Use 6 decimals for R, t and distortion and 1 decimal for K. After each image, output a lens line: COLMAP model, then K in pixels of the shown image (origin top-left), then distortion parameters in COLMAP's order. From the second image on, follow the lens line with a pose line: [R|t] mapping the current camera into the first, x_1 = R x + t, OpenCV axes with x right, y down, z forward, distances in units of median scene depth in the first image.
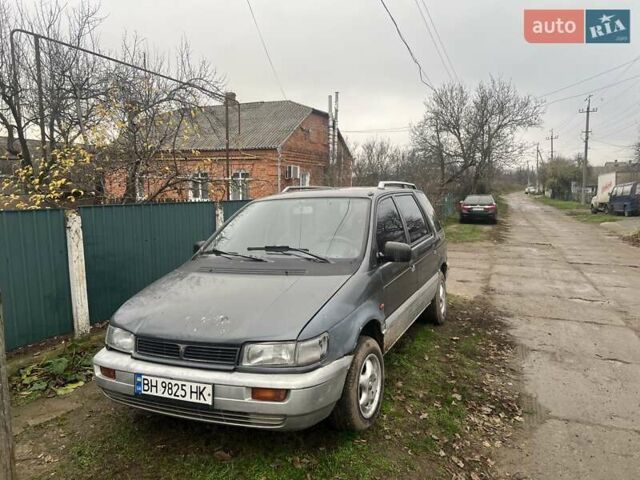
lens RADIAL K [[491.4, 0, 320.0], [0, 491.4, 240.0], [0, 0, 1]] dist [-0.002920, 0.001893]
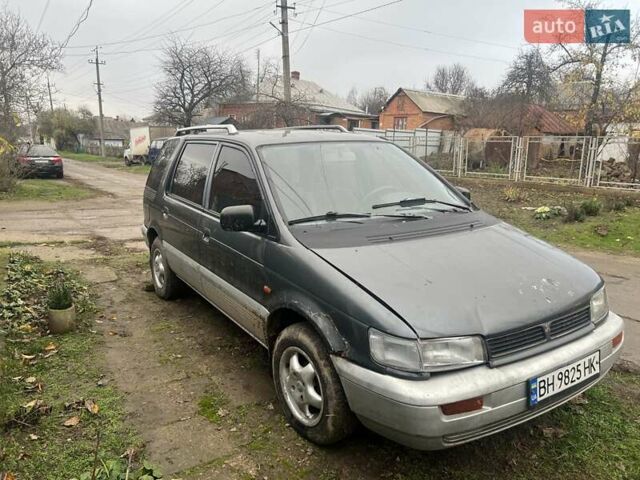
lens RADIAL K [[491.4, 0, 320.0], [0, 491.4, 240.0], [0, 0, 1]] dist [-0.002920, 0.001893]
pose [[0.545156, -0.134949, 0.827402, -0.117467], [0.056840, 0.990638, 0.124123, -0.004268], [-0.836406, -0.020637, 0.547722, 0.091376]]
